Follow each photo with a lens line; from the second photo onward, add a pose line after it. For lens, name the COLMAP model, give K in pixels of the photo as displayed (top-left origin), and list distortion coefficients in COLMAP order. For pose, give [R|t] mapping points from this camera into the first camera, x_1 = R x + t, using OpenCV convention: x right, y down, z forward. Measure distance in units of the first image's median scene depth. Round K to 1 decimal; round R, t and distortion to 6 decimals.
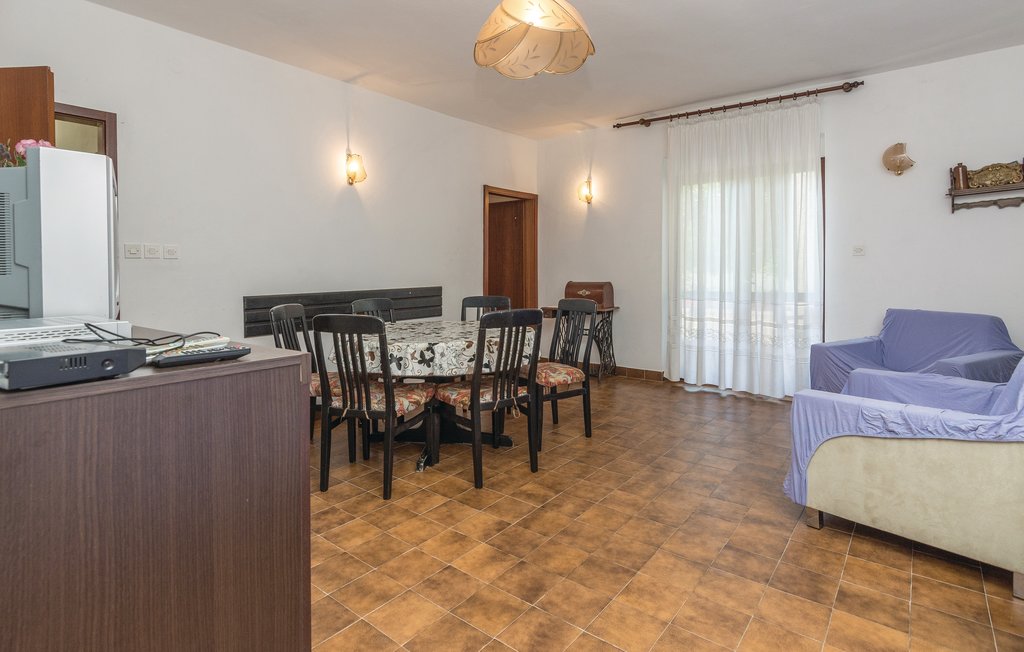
lens RADIAL K [[498.9, 0, 512.8], [0, 498.9, 329.5], [0, 0, 1]] dist [-0.007018, -0.001461]
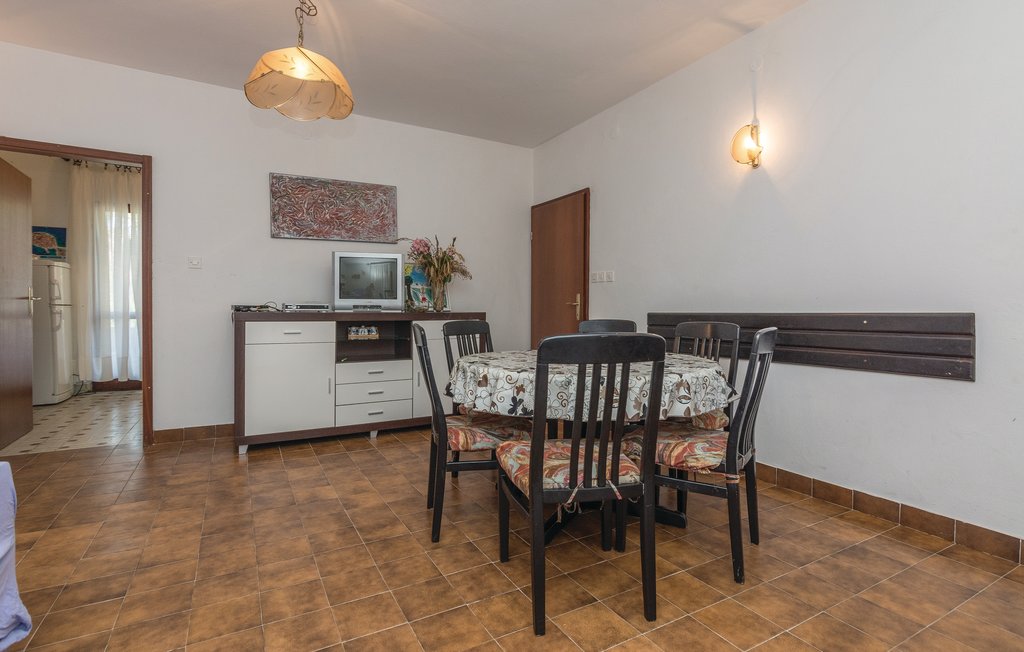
lens RADIAL K [[498.9, 0, 513.2], [0, 498.9, 325.9], [0, 0, 1]] dist [-0.007018, -0.001461]
pose [[-0.369034, 0.036569, -0.928696, 0.867541], [-0.115131, 0.989731, 0.084721, -0.141972], [0.922257, 0.138187, -0.361035, 1.693473]]
